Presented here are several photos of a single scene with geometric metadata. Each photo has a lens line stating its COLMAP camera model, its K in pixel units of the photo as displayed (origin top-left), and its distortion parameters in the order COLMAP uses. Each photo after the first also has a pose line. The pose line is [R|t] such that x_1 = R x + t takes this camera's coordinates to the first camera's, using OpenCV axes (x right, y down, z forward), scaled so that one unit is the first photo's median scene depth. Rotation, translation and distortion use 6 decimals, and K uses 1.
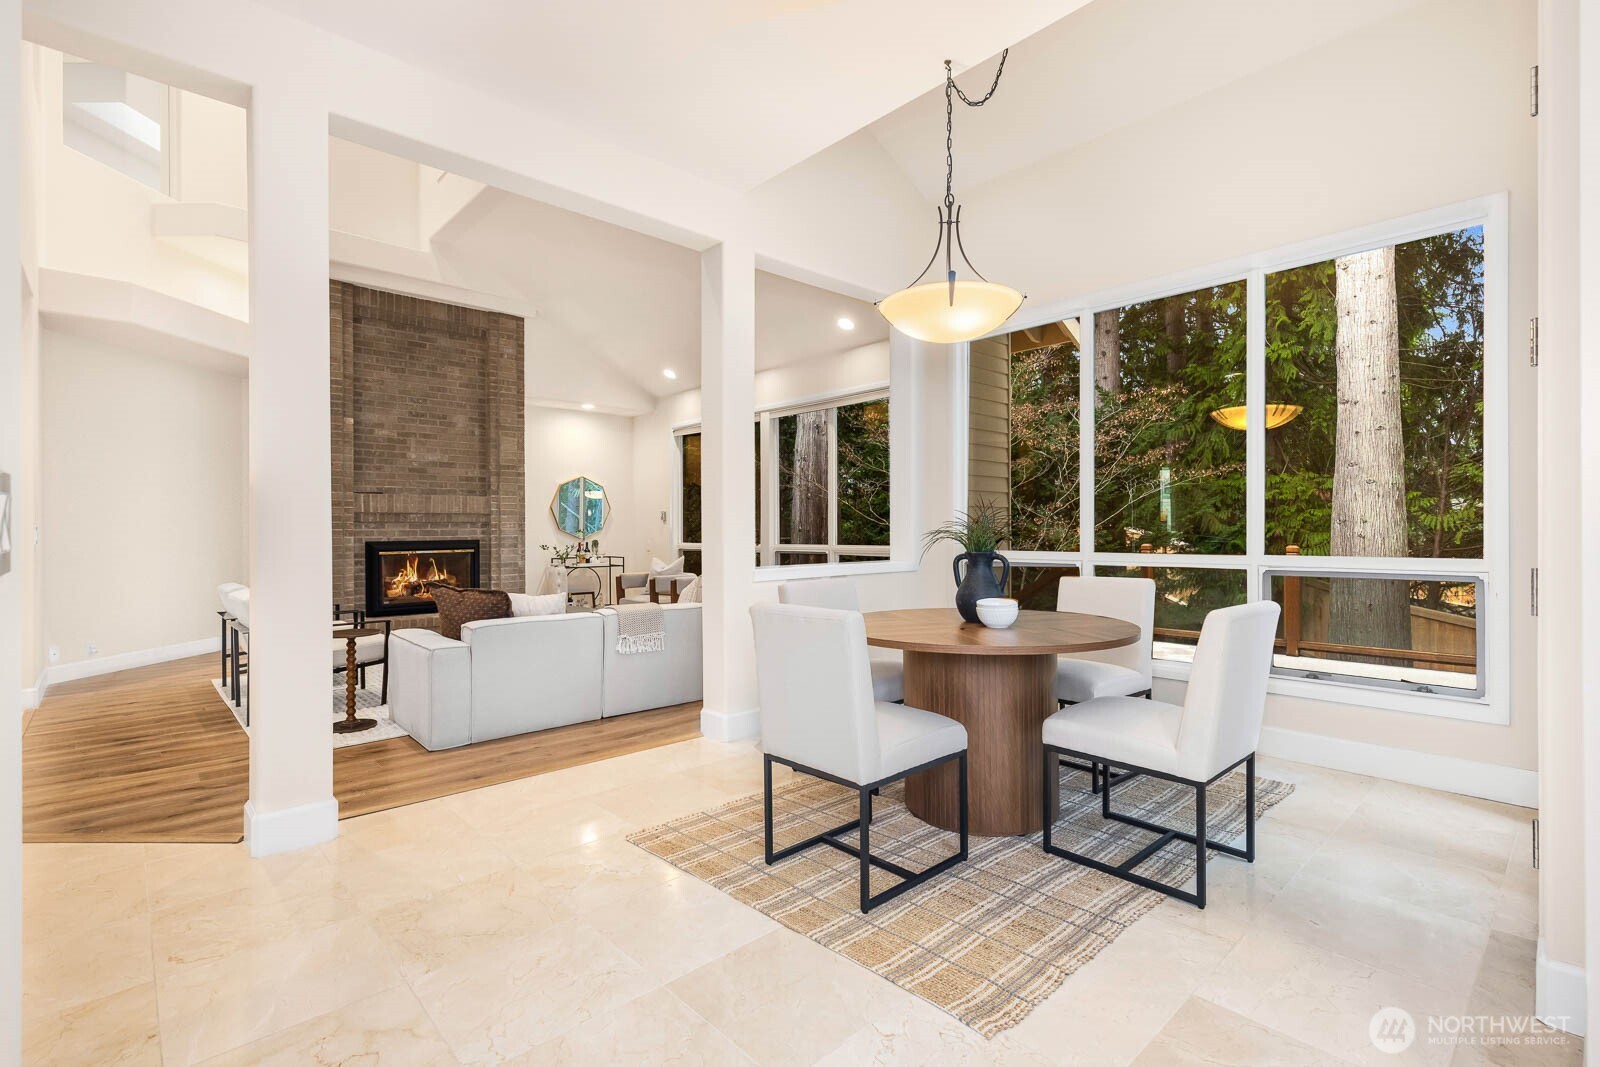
lens RADIAL K [[738.6, 0, 803.7], [0, 738.6, 531.1], [0, 0, 1]] dist [0.020255, 0.000076]
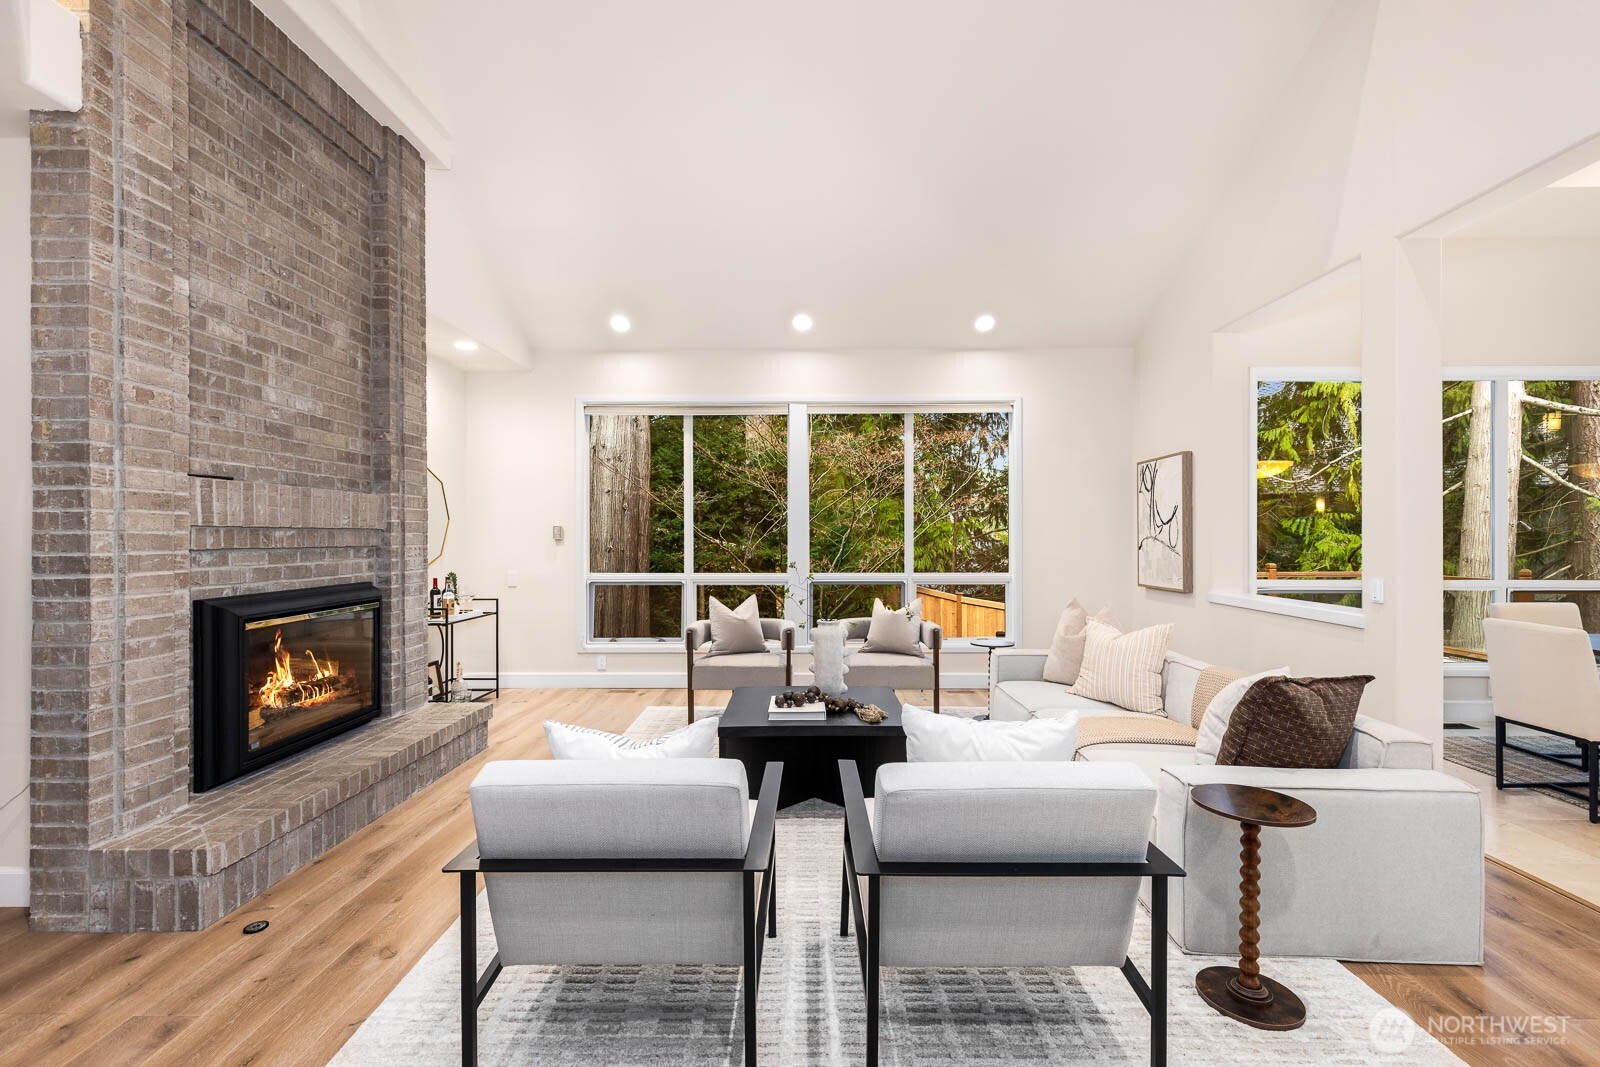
lens RADIAL K [[738.6, 0, 803.3], [0, 738.6, 539.0], [0, 0, 1]] dist [0.020255, 0.000076]
pose [[0.686311, 0.004600, 0.727294, -0.625335], [-0.001743, 0.999988, -0.004681, -0.015804], [-0.727306, 0.001945, 0.686310, 0.470957]]
